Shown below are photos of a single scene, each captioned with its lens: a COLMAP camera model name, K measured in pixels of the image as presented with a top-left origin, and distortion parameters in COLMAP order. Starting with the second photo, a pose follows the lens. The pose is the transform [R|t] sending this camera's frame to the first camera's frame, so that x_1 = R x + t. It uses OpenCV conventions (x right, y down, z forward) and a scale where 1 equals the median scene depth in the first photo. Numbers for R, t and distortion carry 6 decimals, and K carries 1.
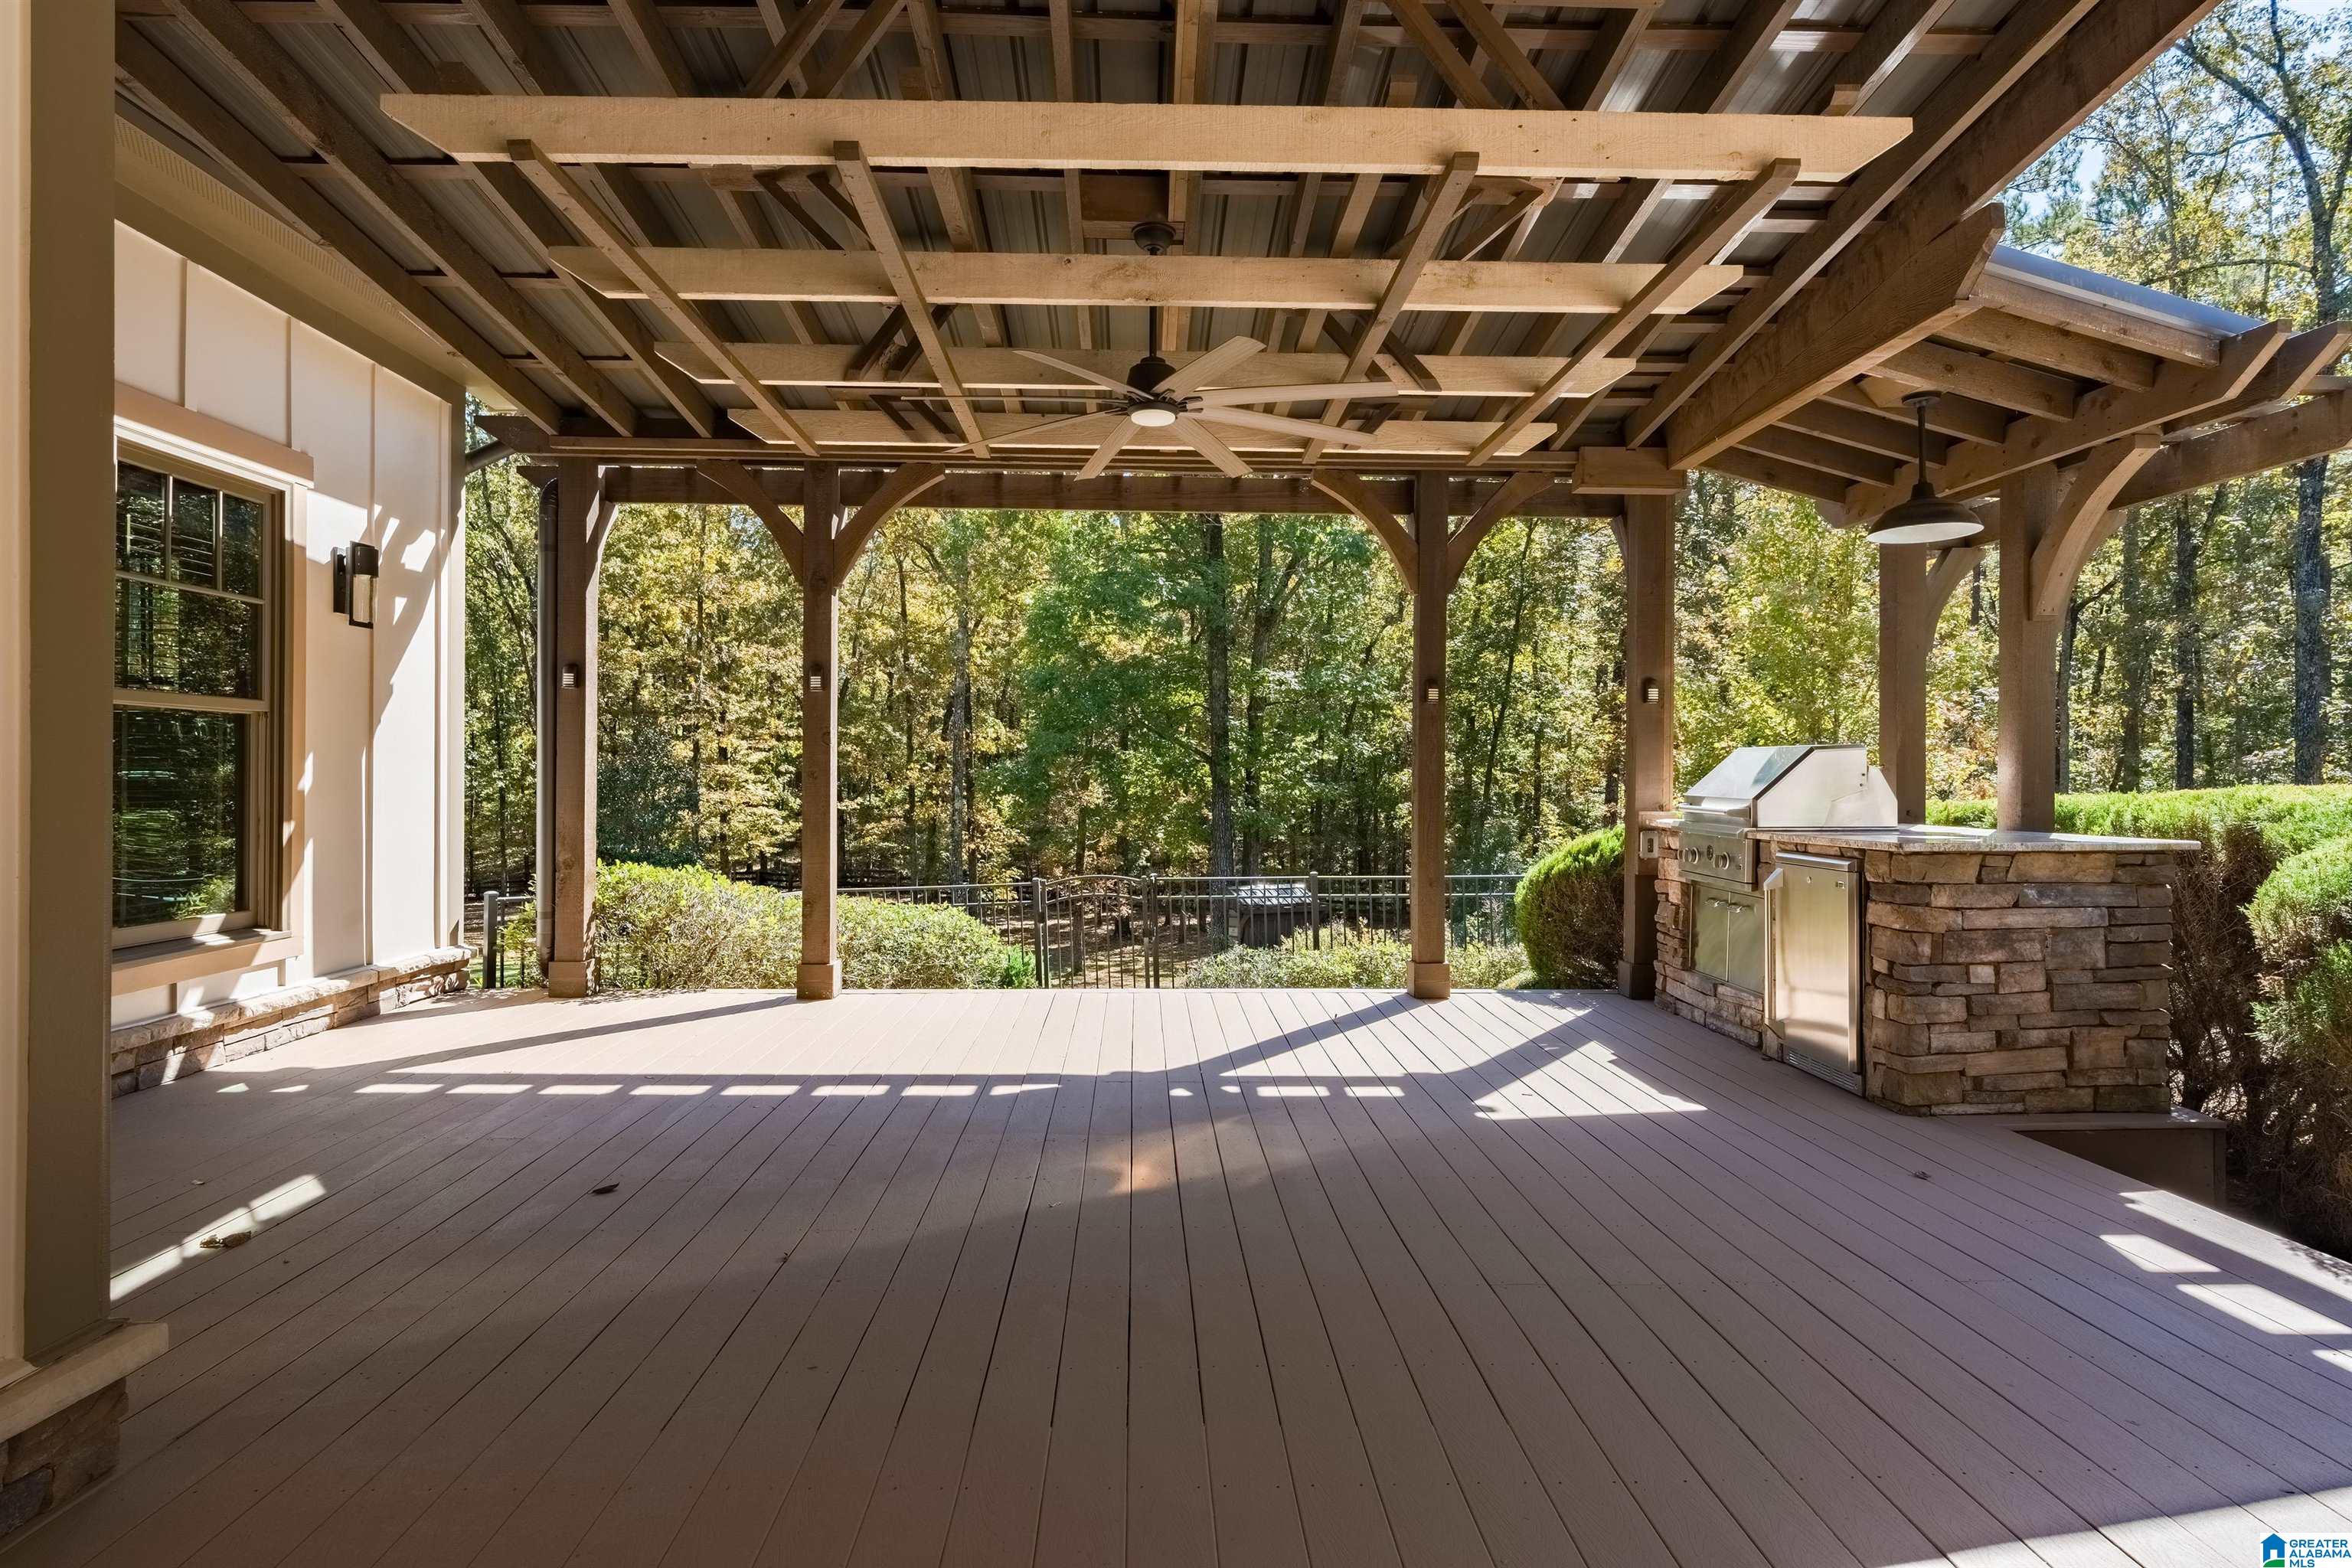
lens RADIAL K [[1260.1, 0, 1181.4], [0, 1260.1, 771.5], [0, 0, 1]] dist [-0.005683, 0.000419]
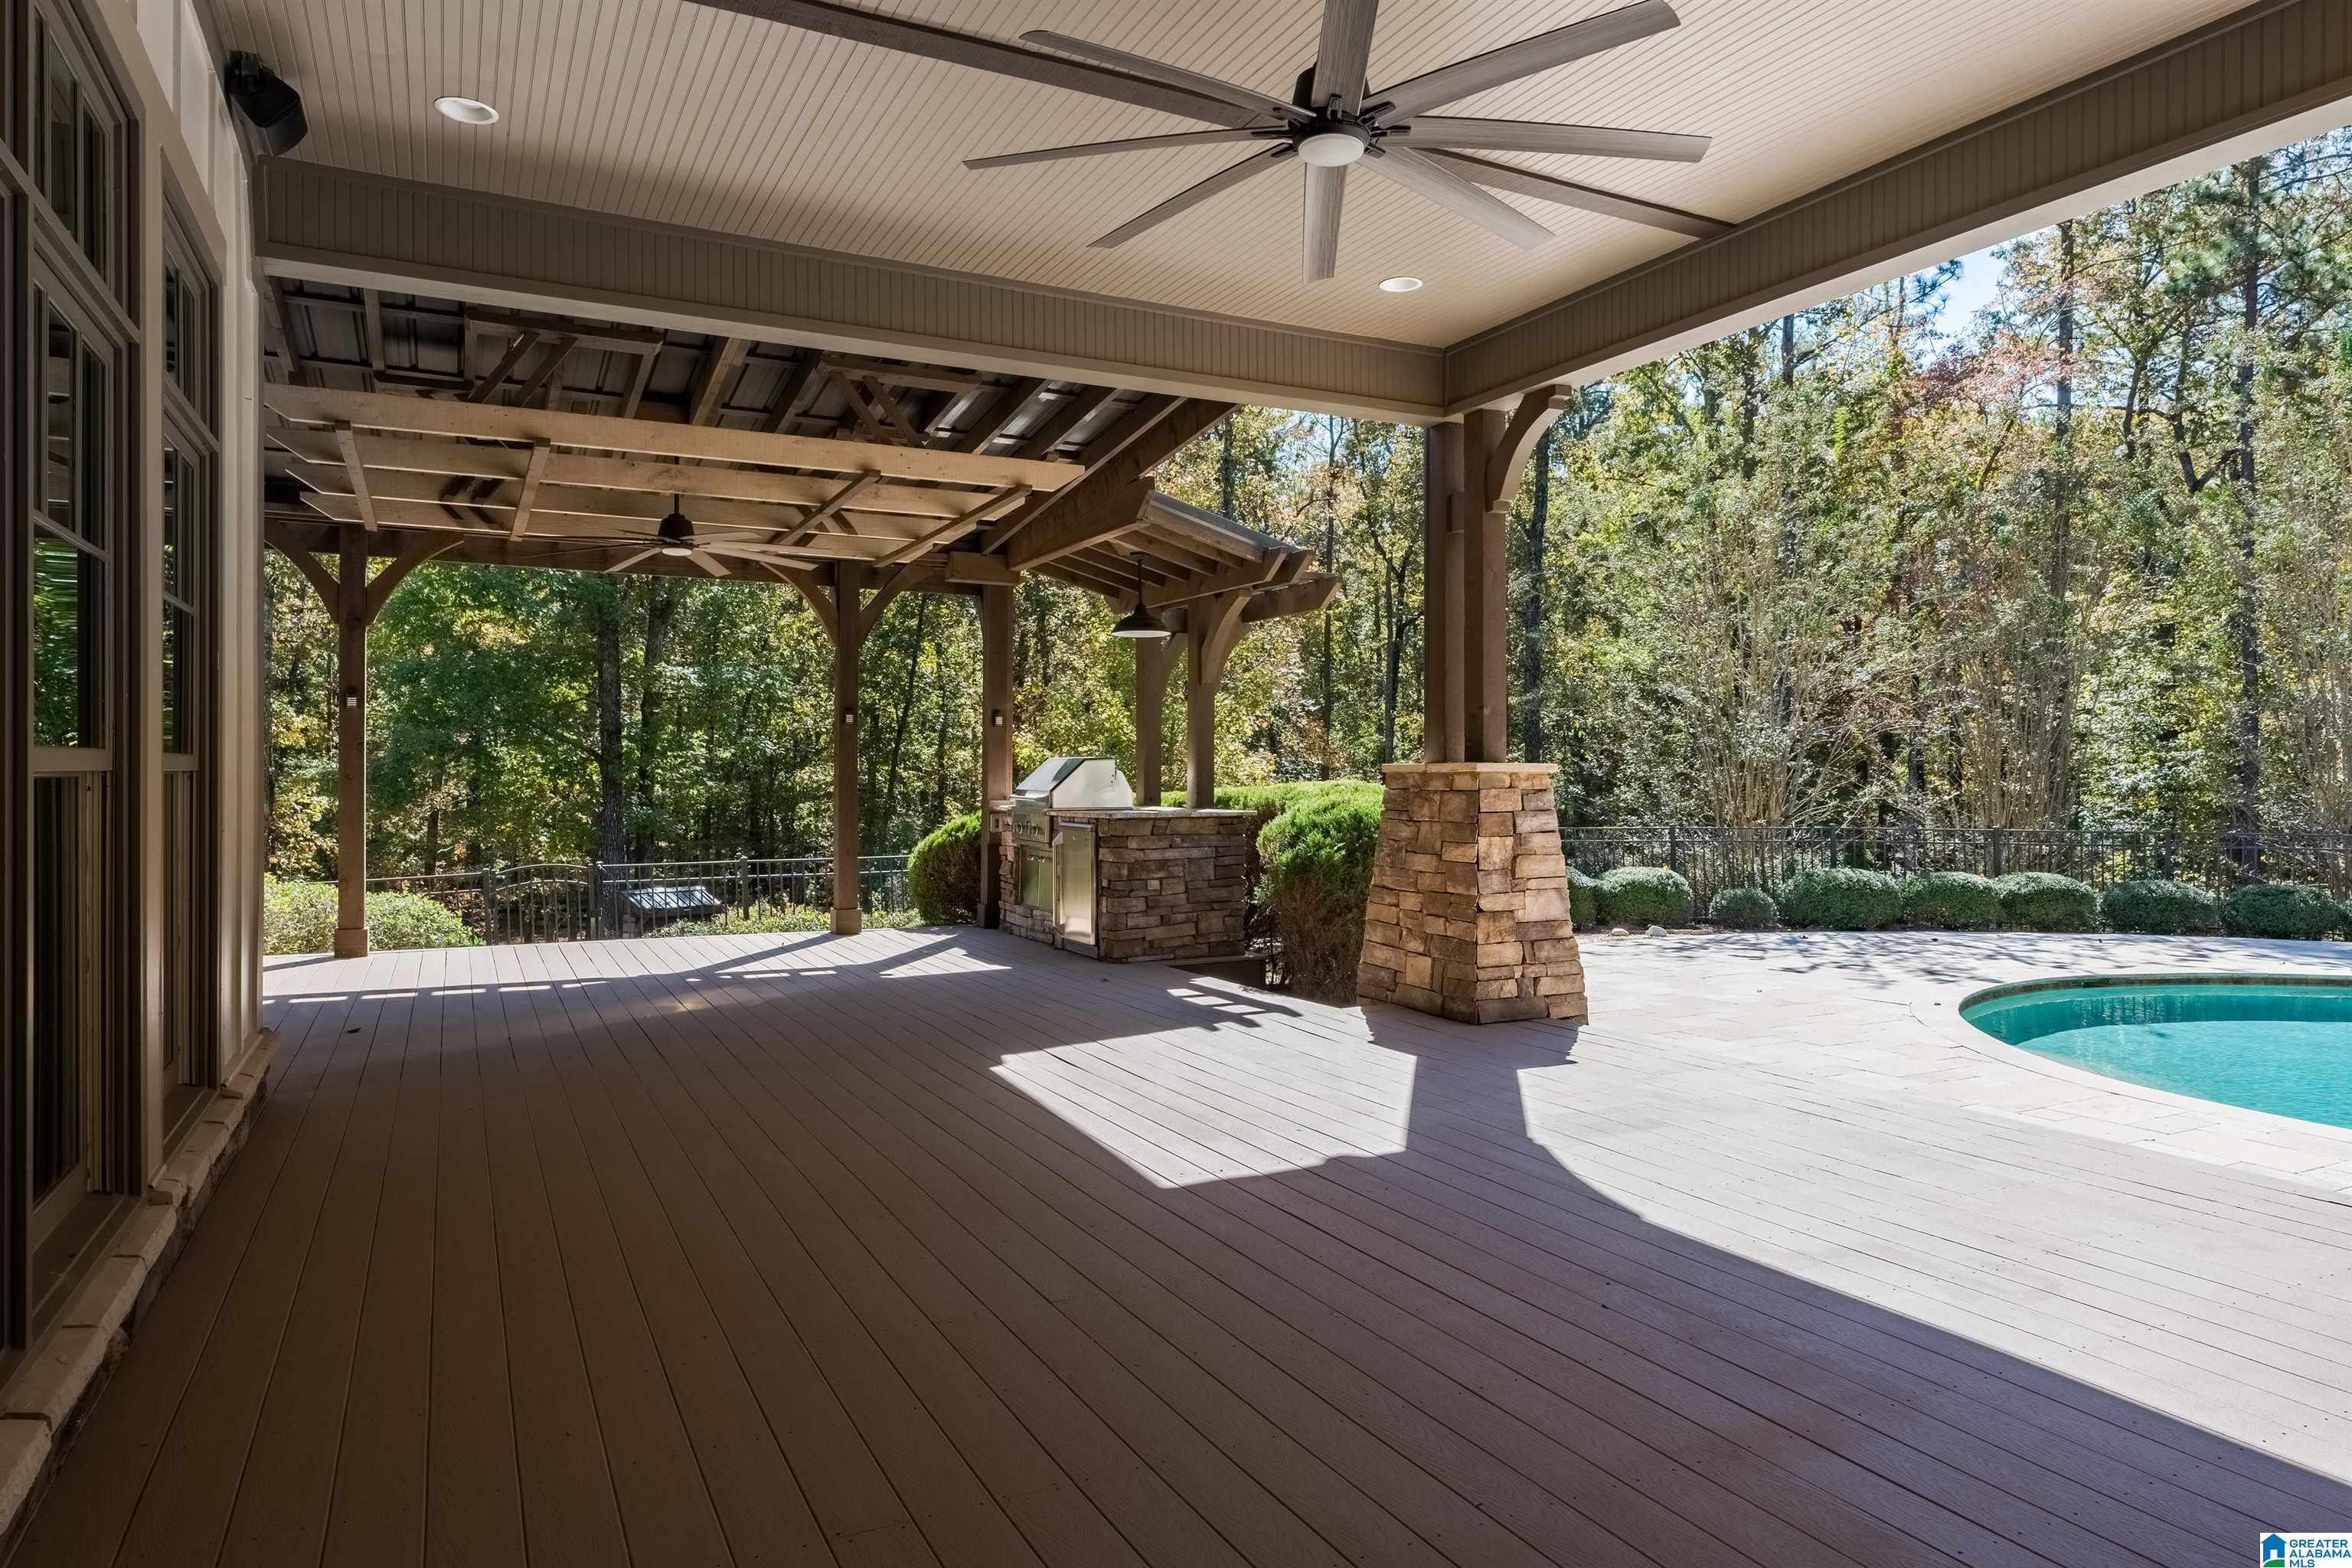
lens RADIAL K [[1470.6, 0, 1181.5], [0, 1470.6, 776.6], [0, 0, 1]] dist [-0.005357, -0.001009]
pose [[0.908138, -0.001621, 0.418667, -0.151924], [-0.000838, 0.999983, 0.005688, -0.006157], [-0.418669, -0.005516, 0.908122, -0.651063]]
